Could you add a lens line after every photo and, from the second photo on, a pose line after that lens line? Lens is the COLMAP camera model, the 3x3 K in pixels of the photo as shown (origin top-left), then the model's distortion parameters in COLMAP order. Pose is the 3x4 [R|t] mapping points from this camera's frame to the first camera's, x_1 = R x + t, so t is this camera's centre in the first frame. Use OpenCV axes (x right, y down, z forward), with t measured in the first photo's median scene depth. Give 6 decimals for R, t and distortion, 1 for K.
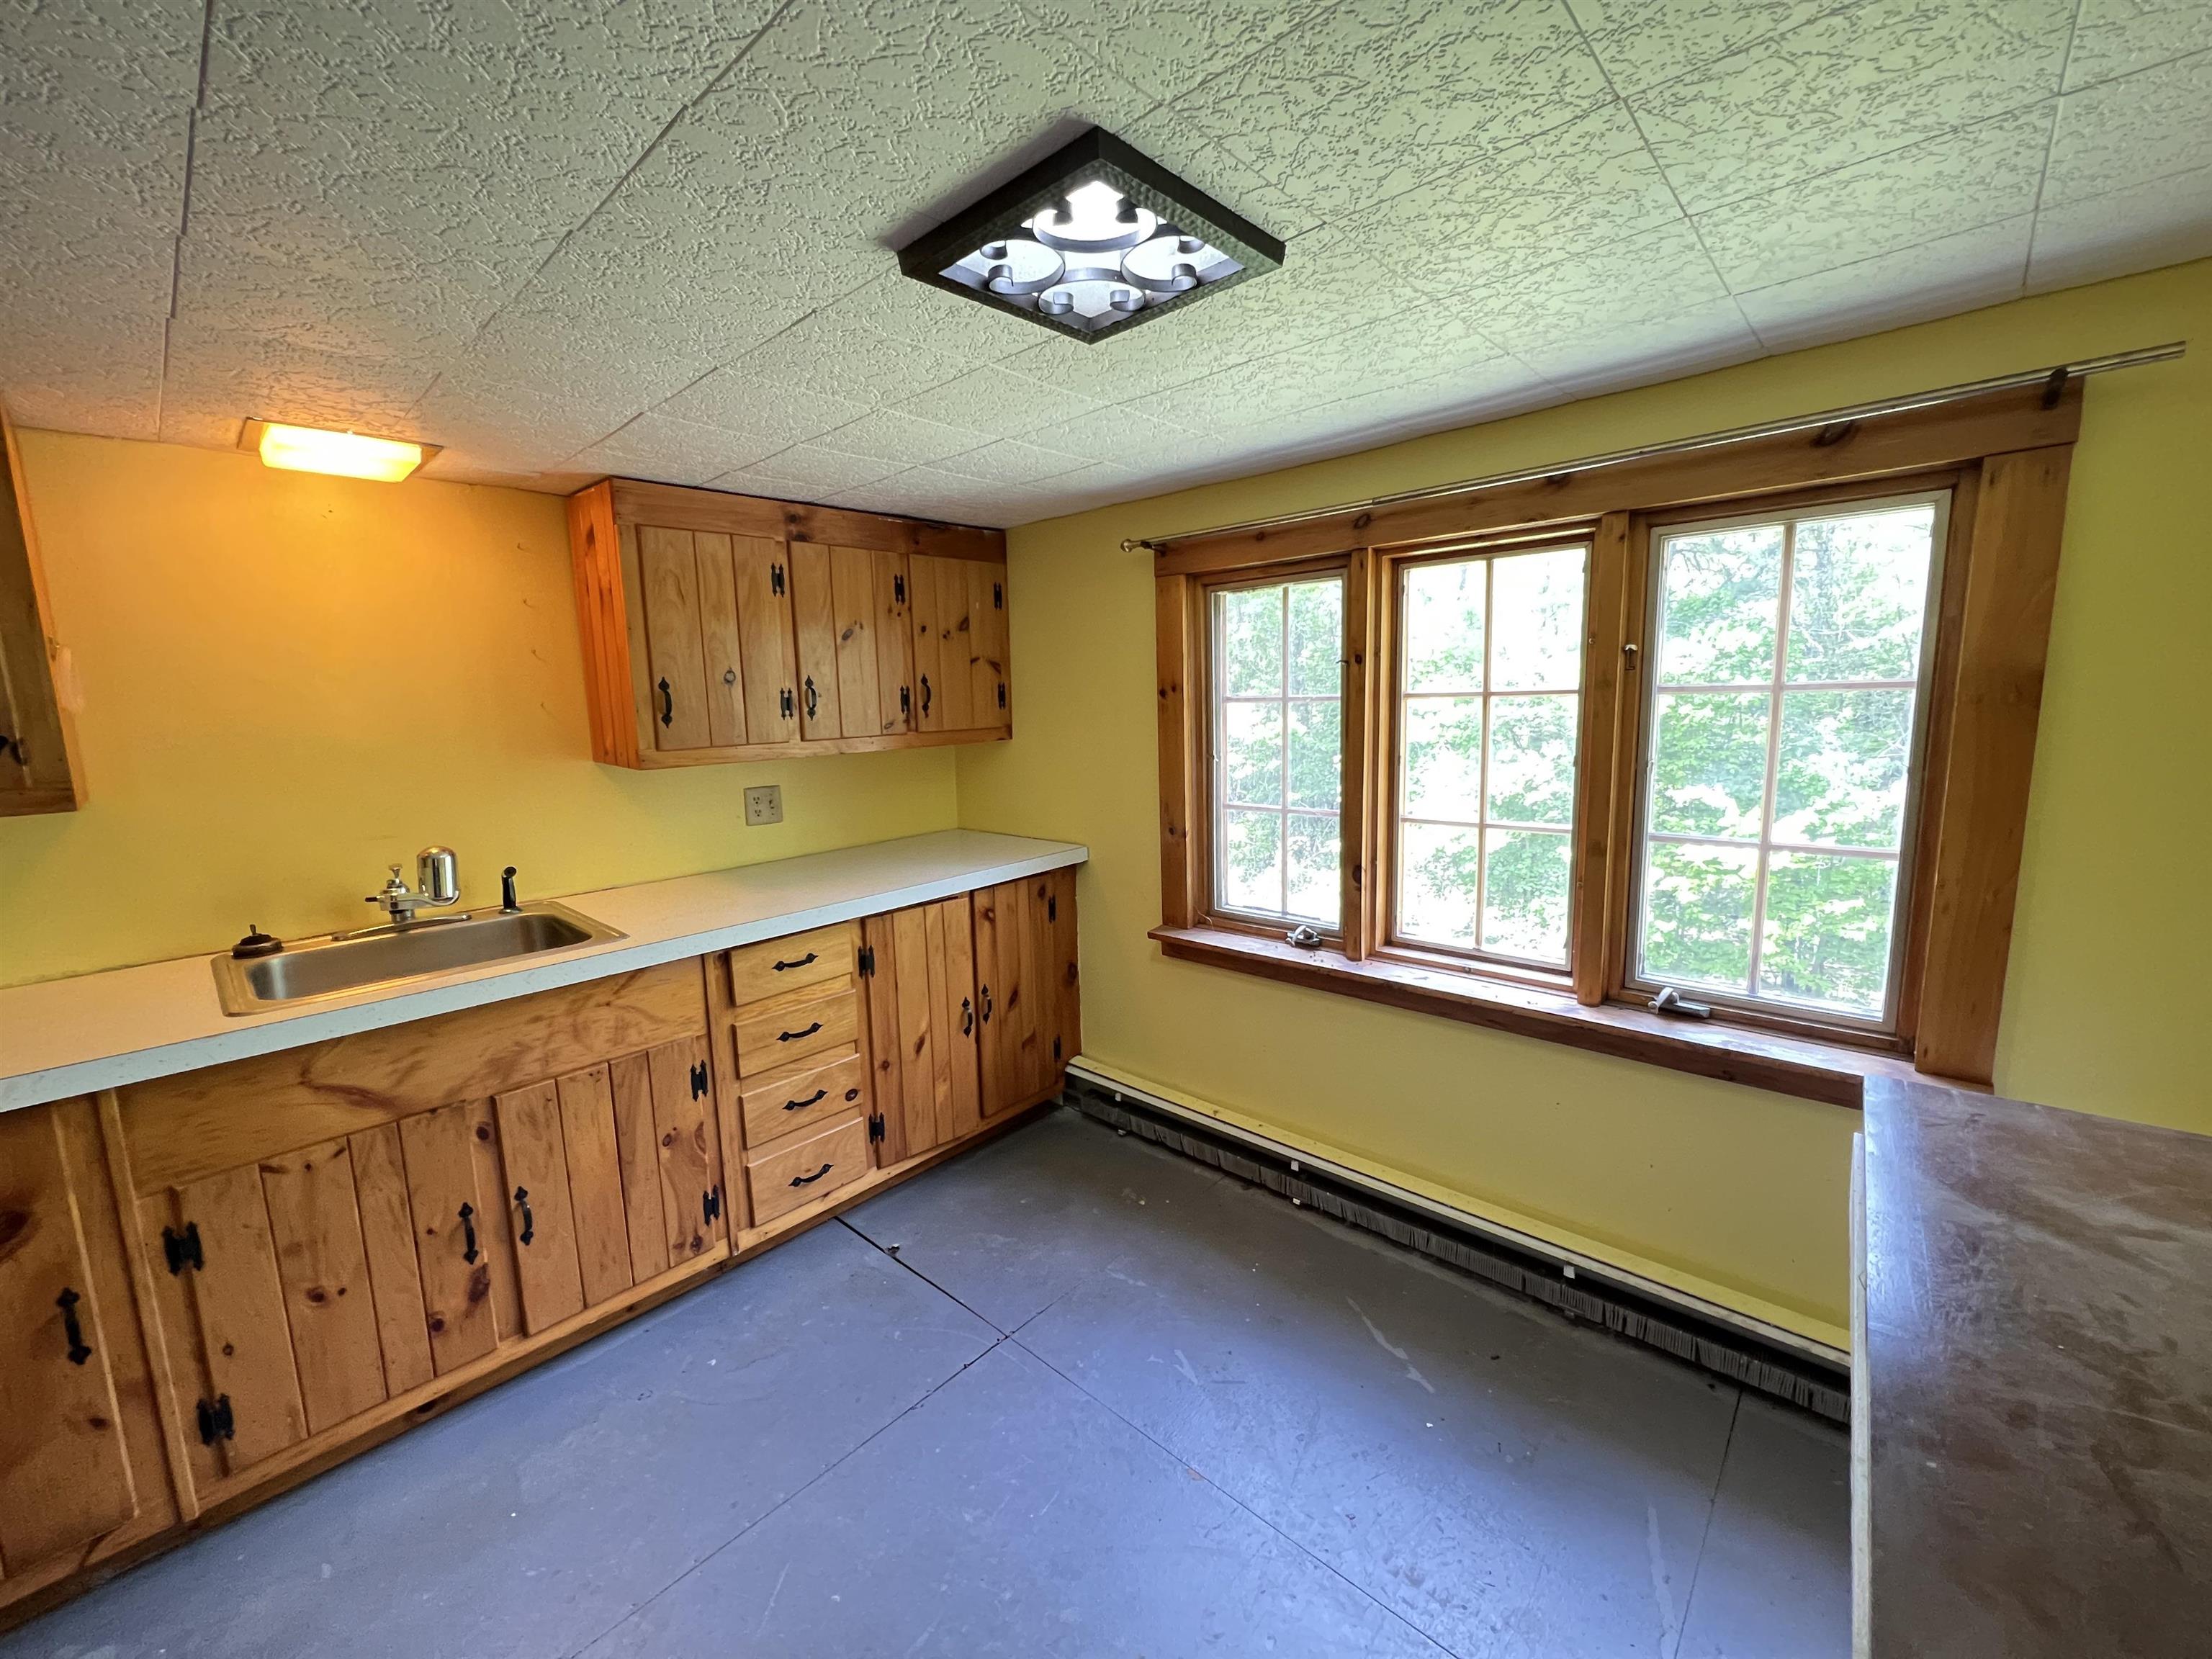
lens RADIAL K [[889.8, 0, 1108.3], [0, 889.8, 816.7], [0, 0, 1]] dist [-0.002682, 0.000819]
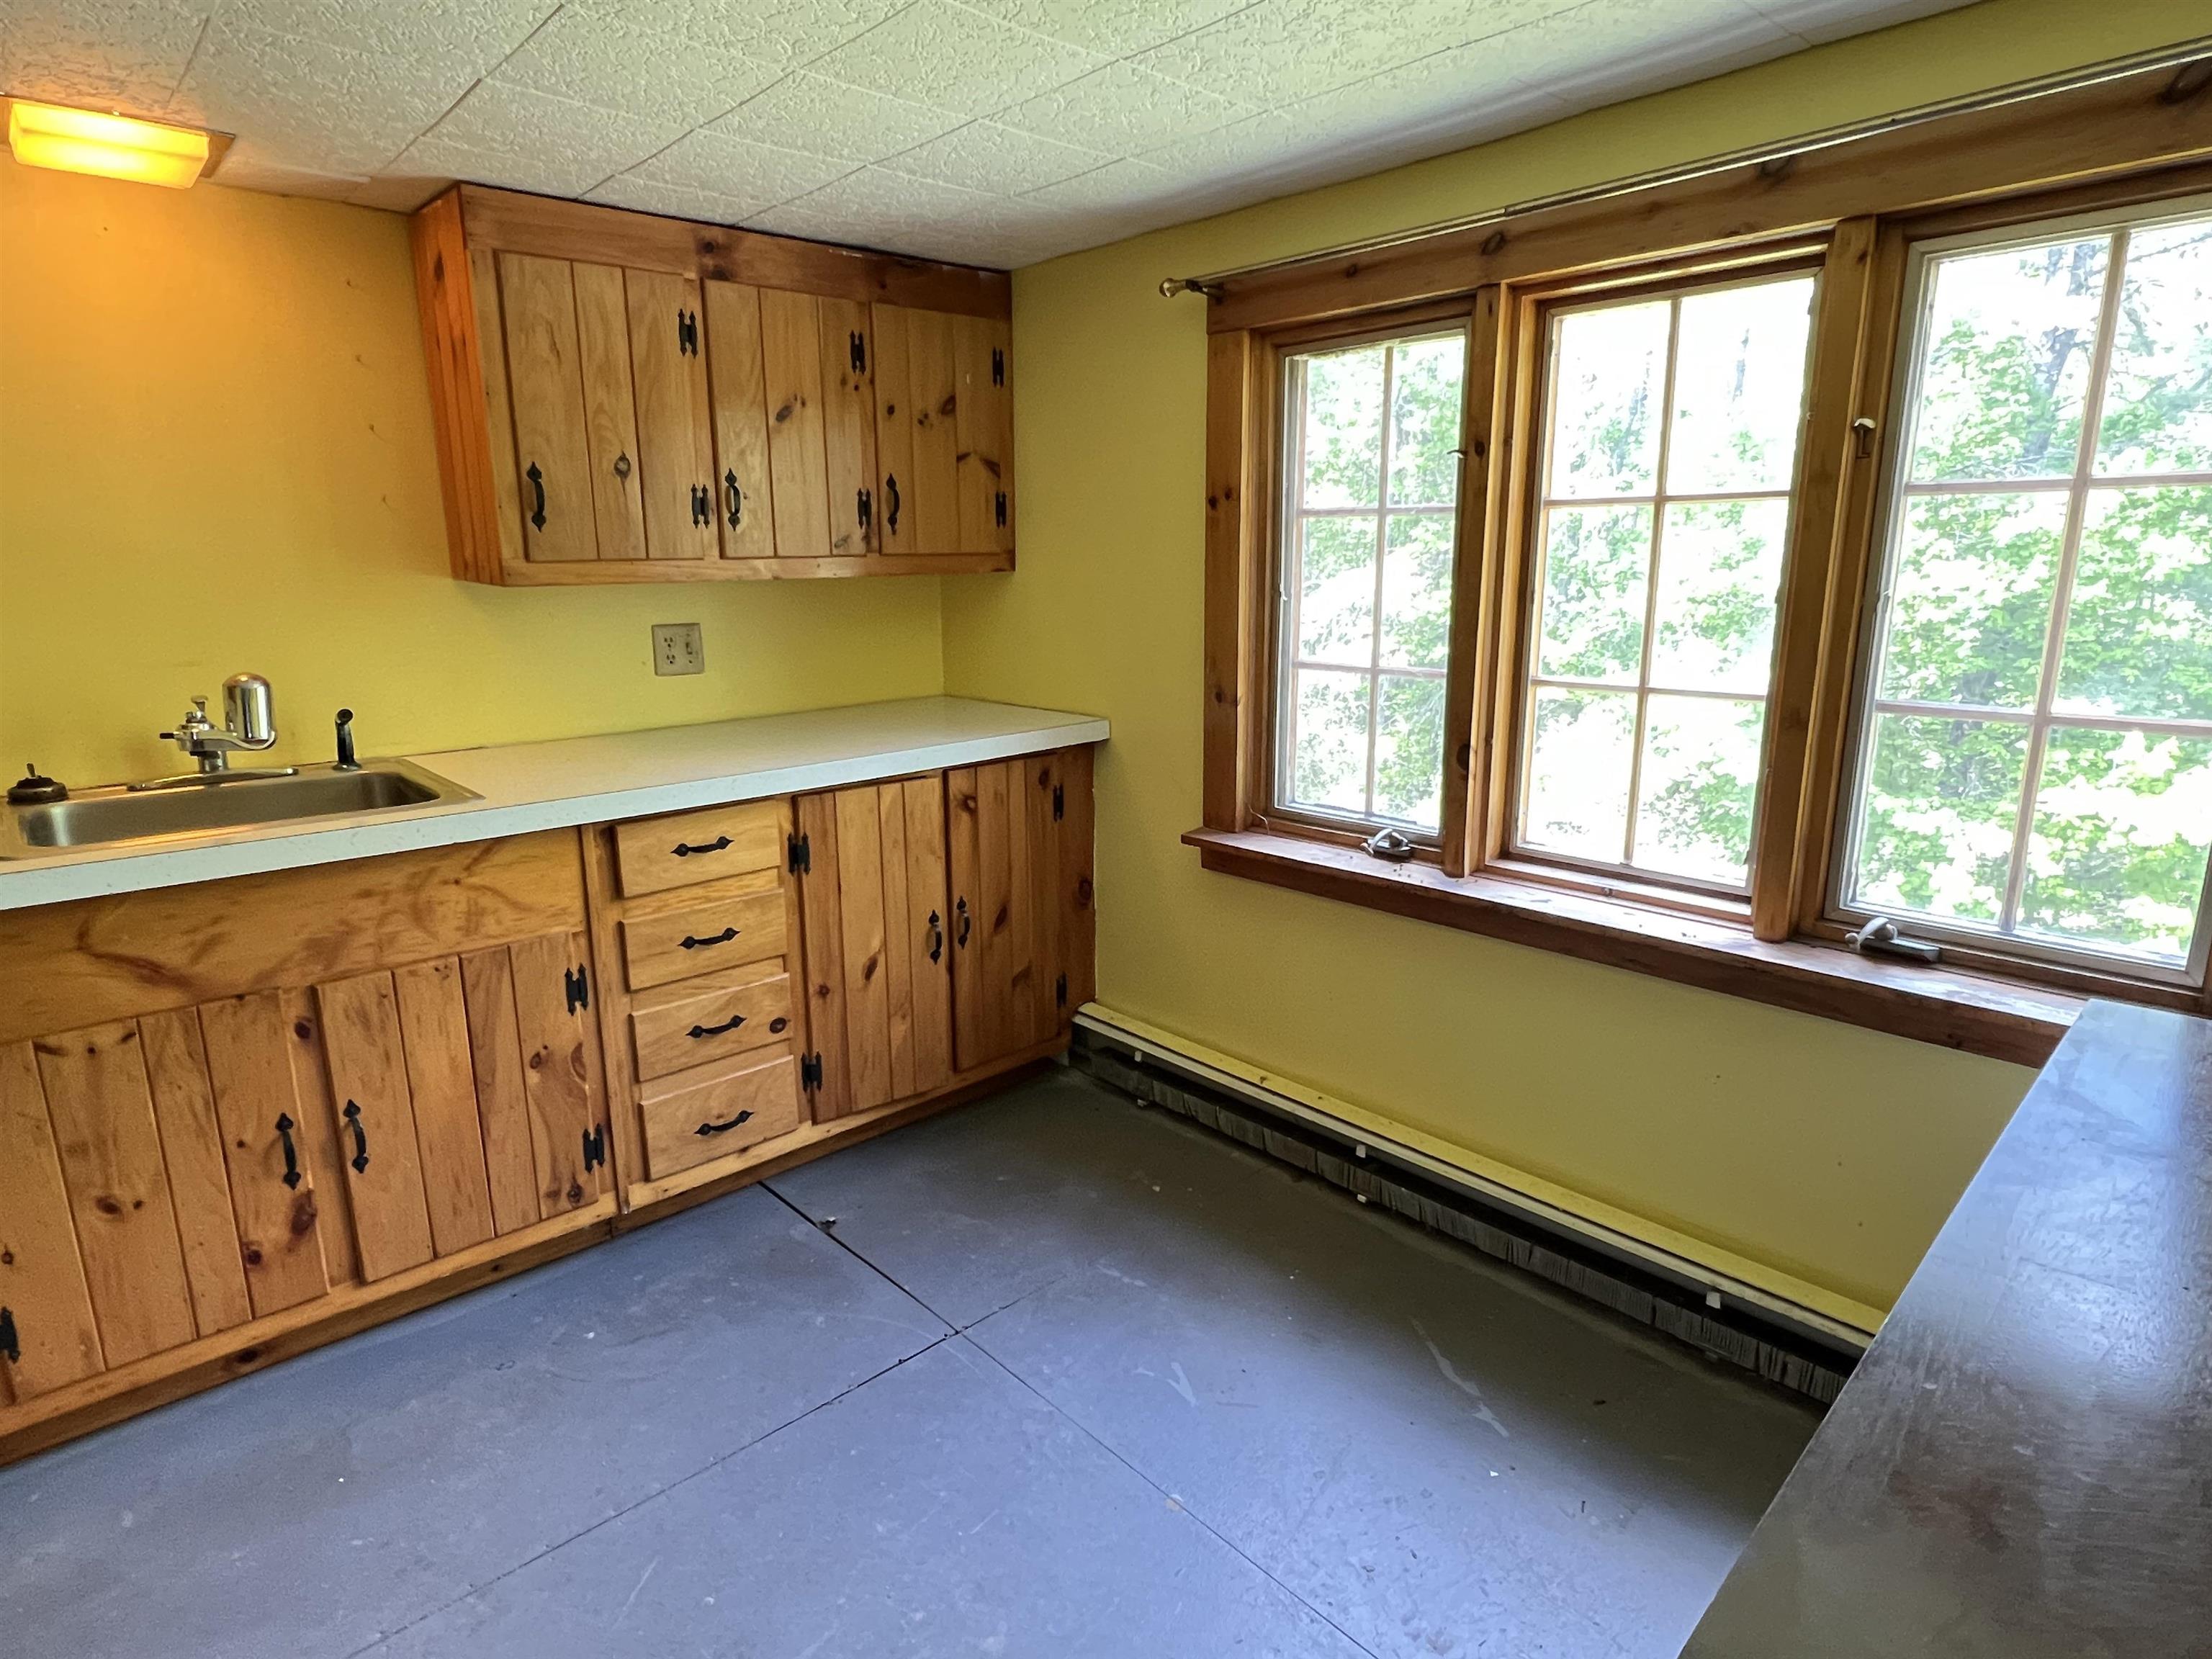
lens RADIAL K [[1234.6, 0, 1109.5], [0, 1234.6, 833.0], [0, 0, 1]] dist [0.001001, -0.003319]
pose [[0.995813, 0.037954, -0.083163, 0.088904], [-0.030830, 0.995876, 0.085332, 0.055064], [0.086058, -0.082410, 0.992876, -0.019579]]
